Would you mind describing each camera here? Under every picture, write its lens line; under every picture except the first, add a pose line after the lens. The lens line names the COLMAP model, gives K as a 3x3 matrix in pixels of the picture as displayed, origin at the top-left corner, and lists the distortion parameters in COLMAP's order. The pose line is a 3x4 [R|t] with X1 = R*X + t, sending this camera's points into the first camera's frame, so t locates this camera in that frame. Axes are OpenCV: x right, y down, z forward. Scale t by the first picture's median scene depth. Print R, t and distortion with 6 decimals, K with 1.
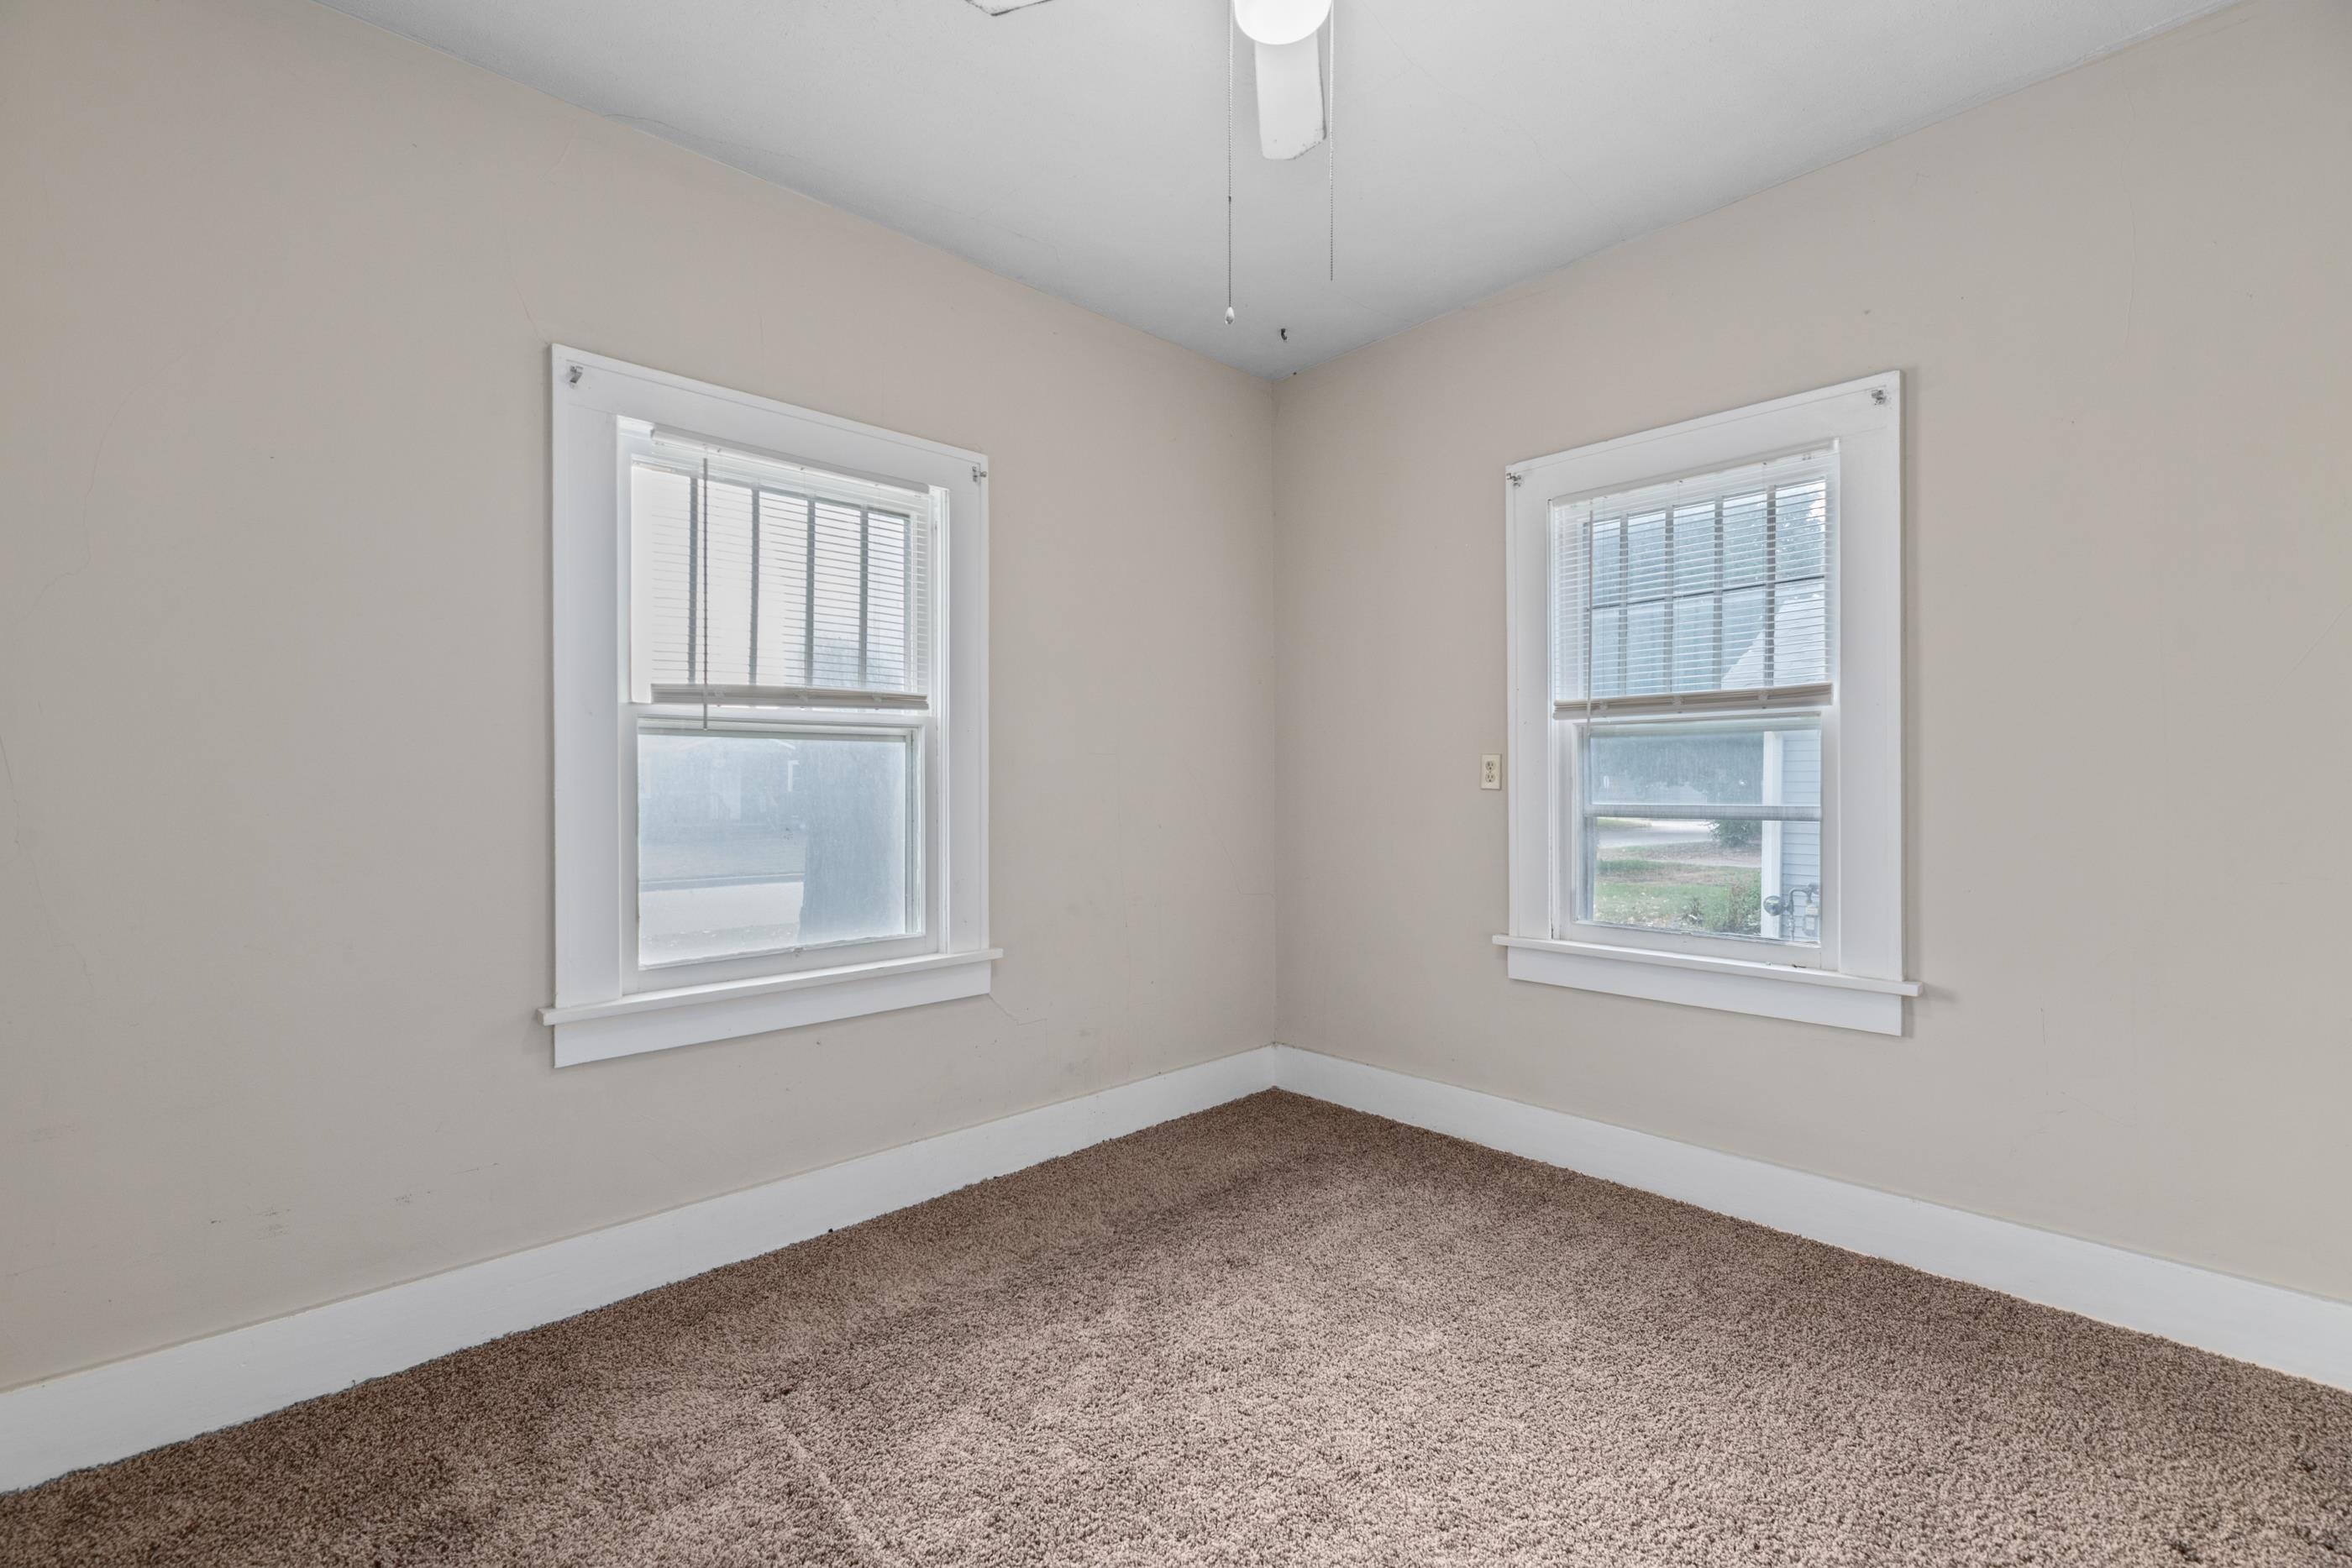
lens RADIAL K [[1007.3, 0, 1169.8], [0, 1007.3, 785.6], [0, 0, 1]] dist [0.002986, 0.000094]
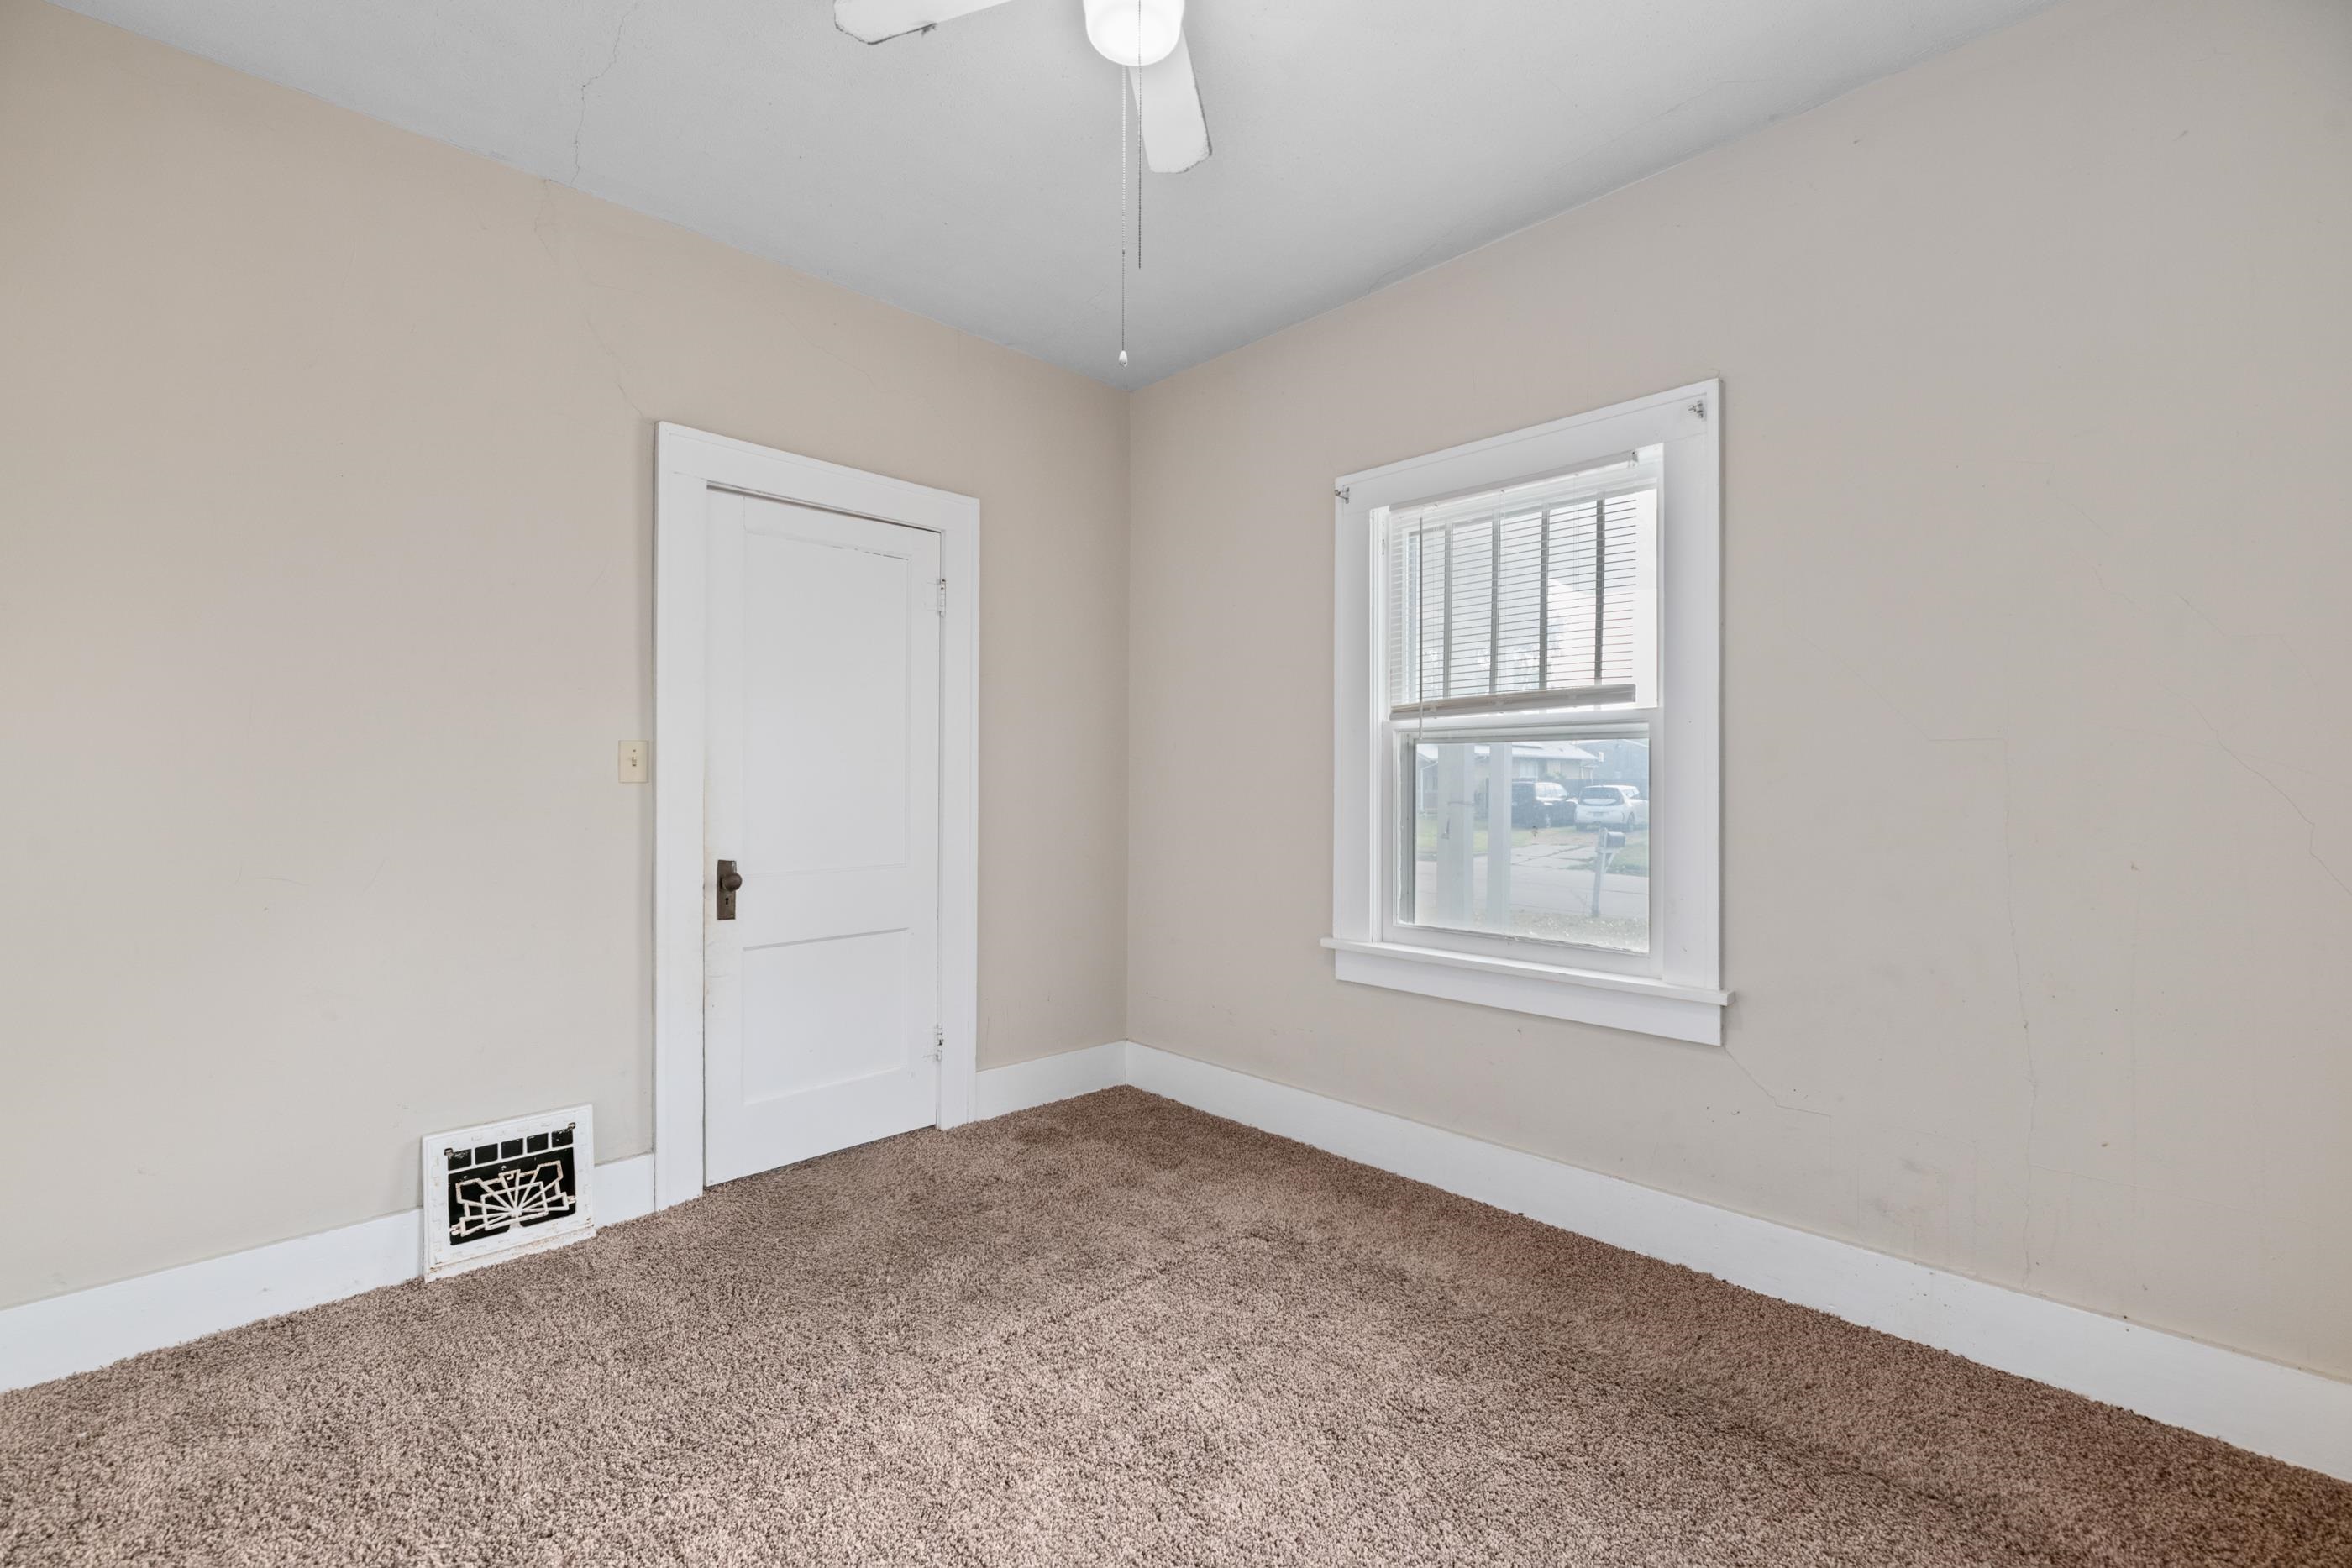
lens RADIAL K [[1007.3, 0, 1169.8], [0, 1007.3, 785.6], [0, 0, 1]] dist [0.002986, 0.000094]
pose [[0.014596, 0.012290, -0.999818, 0.714282], [0.000606, 0.999924, 0.012301, -0.013425], [0.999893, -0.000786, 0.014588, 0.643550]]
